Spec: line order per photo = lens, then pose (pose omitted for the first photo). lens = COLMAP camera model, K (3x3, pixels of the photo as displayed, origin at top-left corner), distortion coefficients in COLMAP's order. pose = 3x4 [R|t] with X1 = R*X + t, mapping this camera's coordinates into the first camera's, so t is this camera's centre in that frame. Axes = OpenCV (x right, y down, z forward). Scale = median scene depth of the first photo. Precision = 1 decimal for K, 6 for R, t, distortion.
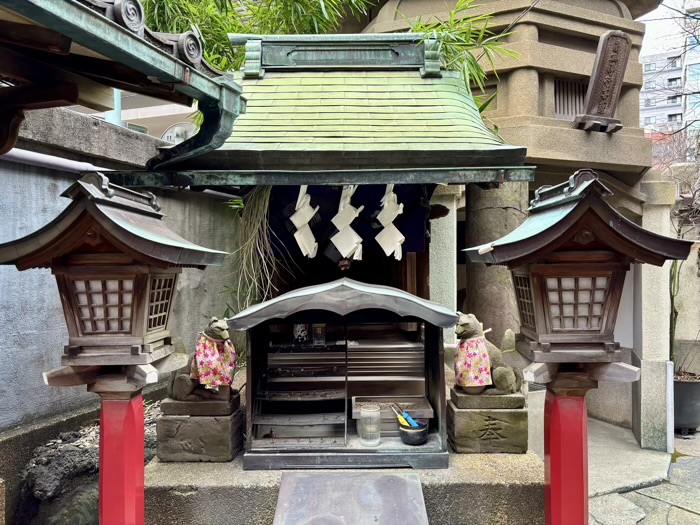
lens RADIAL K [[530.3, 0, 351.1], [0, 530.3, 267.5], [0, 0, 1]] dist [0.020881, -0.001662]
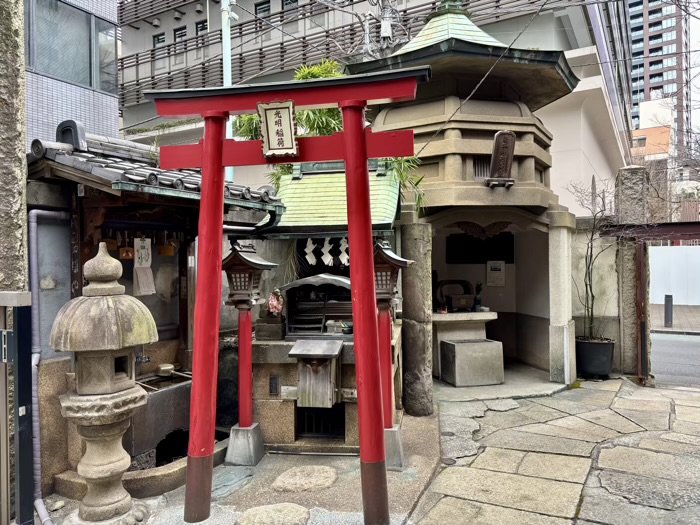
lens RADIAL K [[530.3, 0, 351.2], [0, 530.3, 258.4], [0, 0, 1]] dist [0.020881, -0.001662]
pose [[0.987405, -0.010675, -0.157856, 0.510690], [0.008583, 0.999866, -0.013925, -0.013704], [0.157983, 0.012395, 0.987364, -1.486267]]
